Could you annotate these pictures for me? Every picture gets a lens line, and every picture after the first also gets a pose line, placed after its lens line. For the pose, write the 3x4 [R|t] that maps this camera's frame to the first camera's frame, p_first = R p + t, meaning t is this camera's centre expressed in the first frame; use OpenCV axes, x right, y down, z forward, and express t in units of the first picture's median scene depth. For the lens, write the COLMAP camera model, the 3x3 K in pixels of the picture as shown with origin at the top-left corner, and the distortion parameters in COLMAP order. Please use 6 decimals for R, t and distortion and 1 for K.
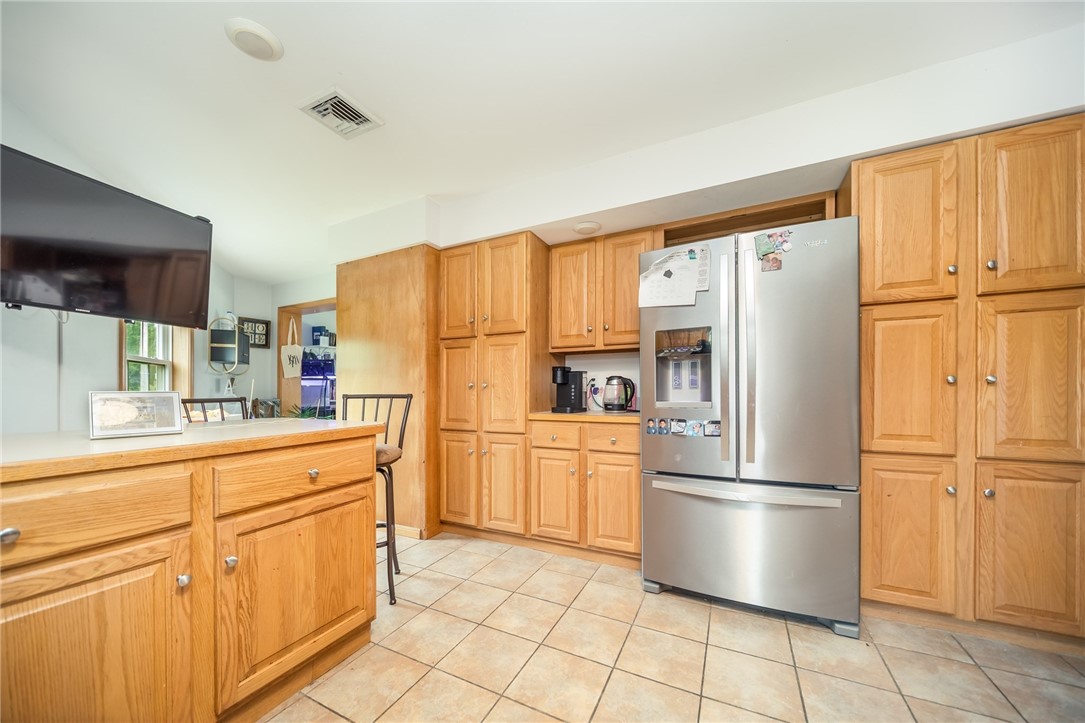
lens RADIAL K [[387.5, 0, 538.9], [0, 387.5, 393.0], [0, 0, 1]] dist [0.000098, -0.000013]
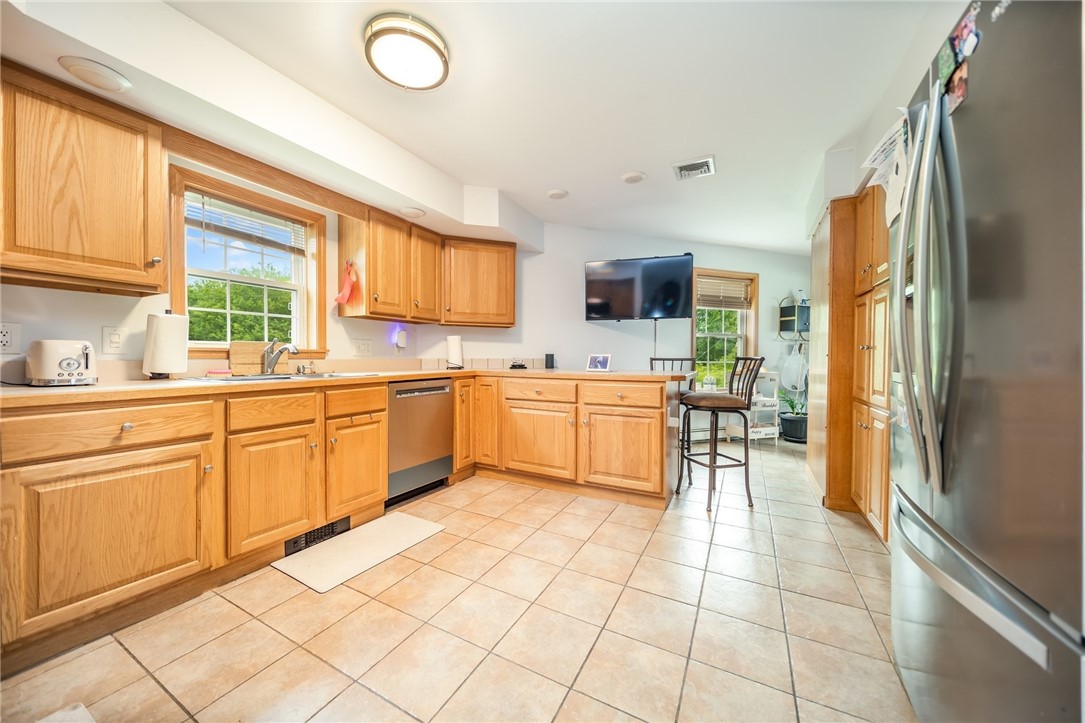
lens RADIAL K [[383.2, 0, 542.5], [0, 383.2, 361.5], [0, 0, 1]] dist [-0.000248, -0.000106]
pose [[-0.014771, 0.019678, -0.999697, 1.286023], [-0.007513, 0.999776, 0.019791, -0.001167], [0.999863, 0.007803, -0.014620, 0.581913]]
